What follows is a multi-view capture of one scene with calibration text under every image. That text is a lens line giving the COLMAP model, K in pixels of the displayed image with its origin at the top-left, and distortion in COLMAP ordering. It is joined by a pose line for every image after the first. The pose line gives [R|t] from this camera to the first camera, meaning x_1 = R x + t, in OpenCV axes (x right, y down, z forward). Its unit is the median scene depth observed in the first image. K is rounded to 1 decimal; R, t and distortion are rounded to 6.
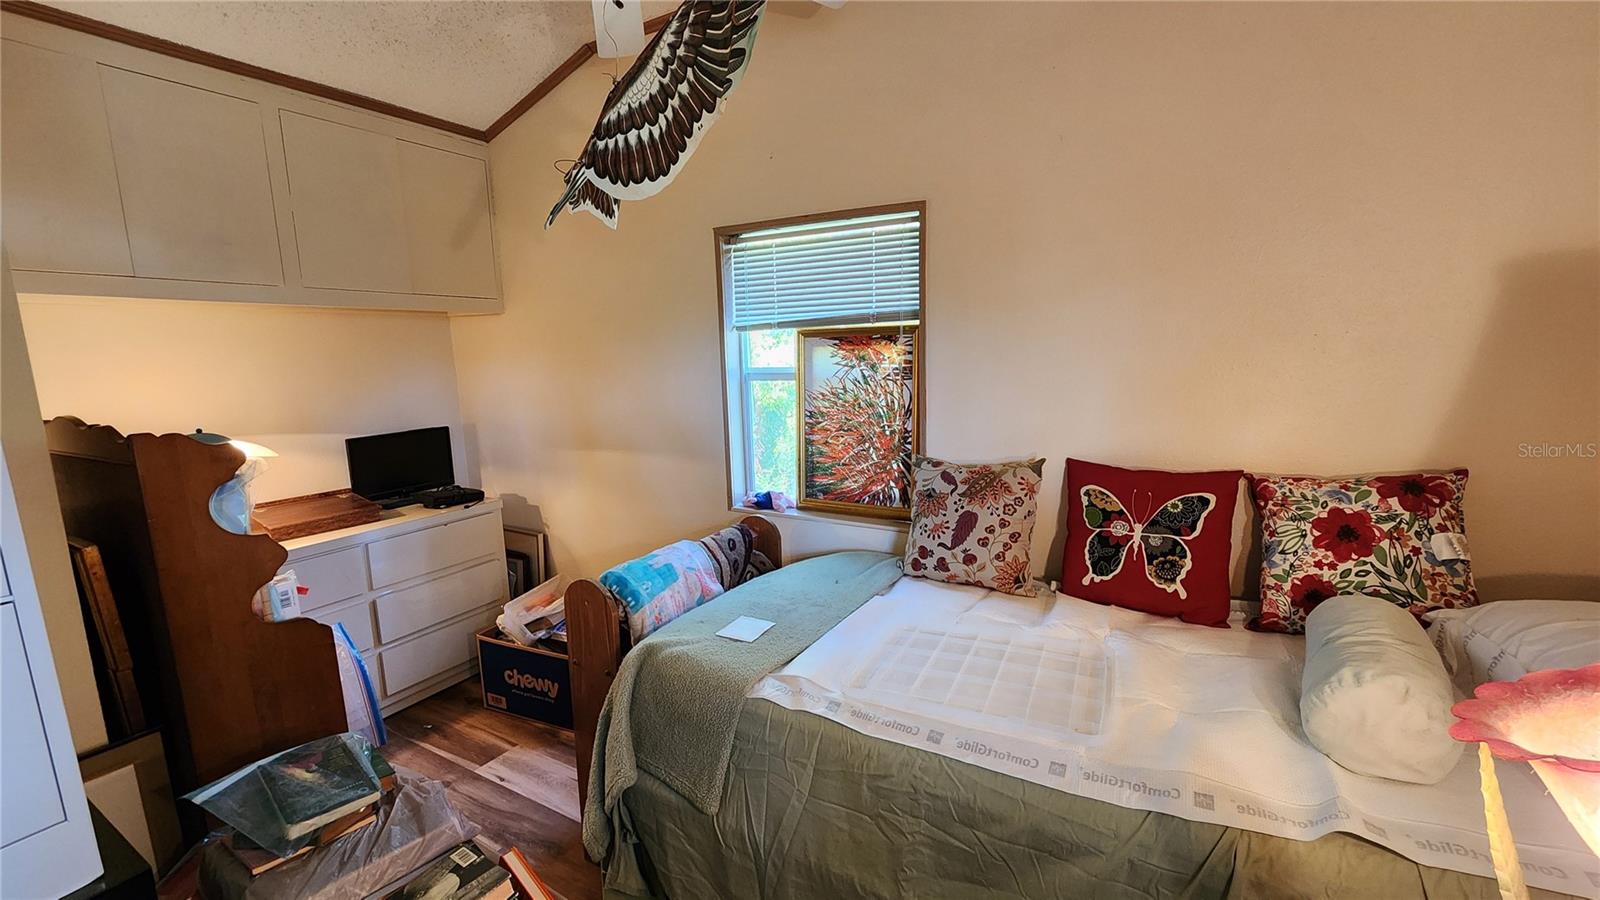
lens RADIAL K [[660.0, 0, 800.0], [0, 660.0, 450.0], [0, 0, 1]] dist [0.000547, -0.000002]
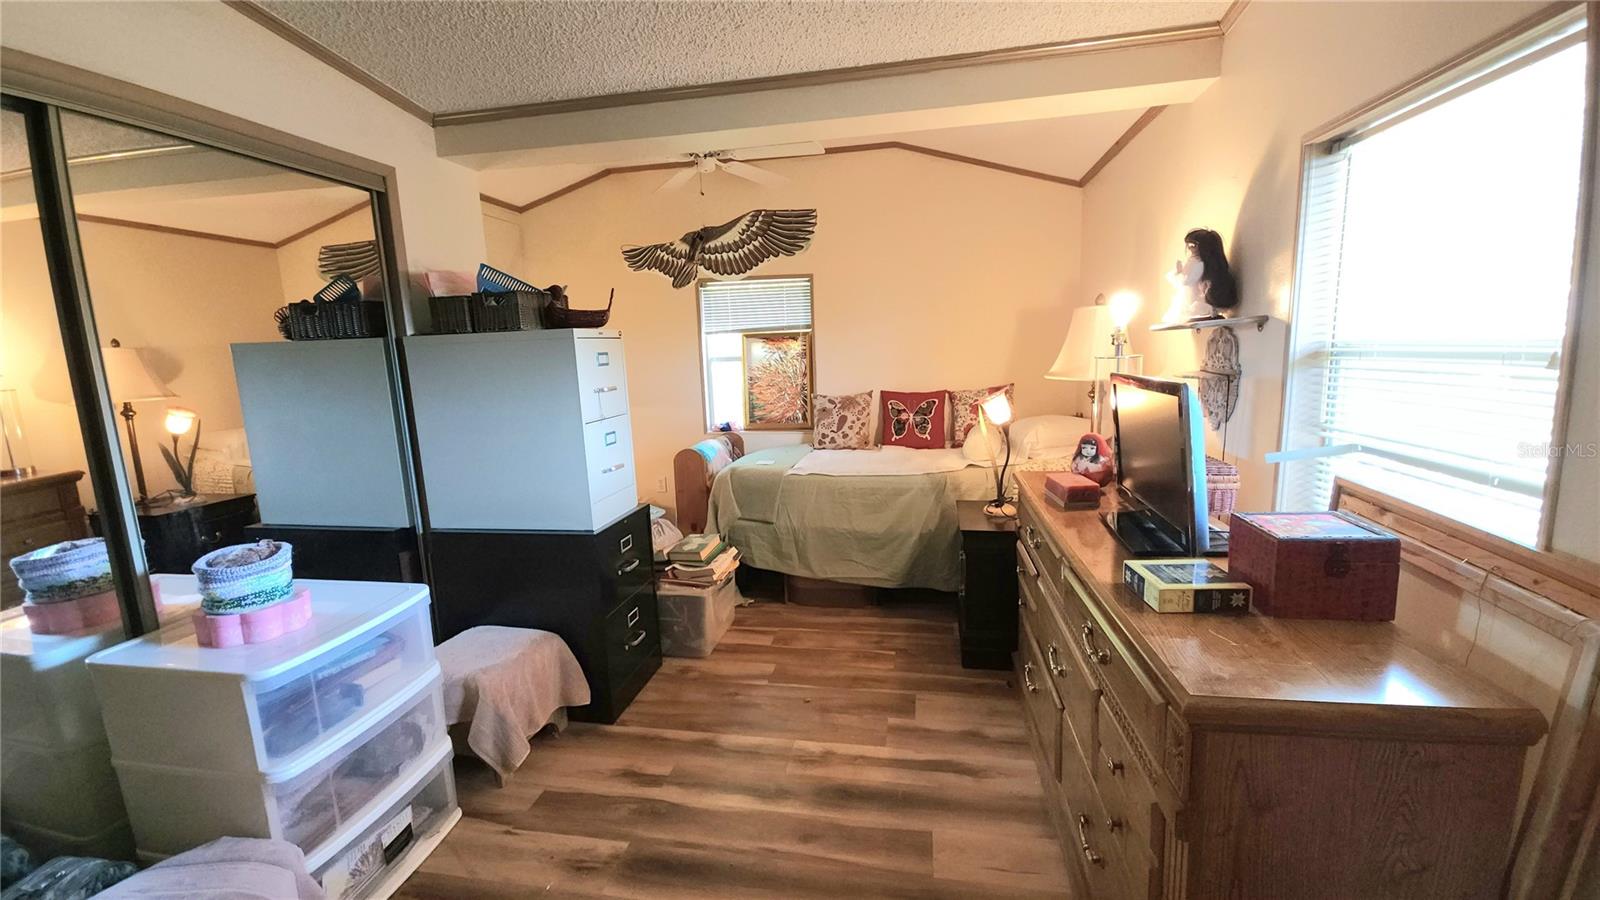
lens RADIAL K [[660.1, 0, 800.8], [0, 660.1, 454.3], [0, 0, 1]] dist [-0.000015, -0.000068]
pose [[0.937806, -0.060971, 0.341763, -0.644651], [0.061260, 0.998072, 0.009959, 0.192798], [-0.341712, 0.011597, 0.939733, -1.040452]]
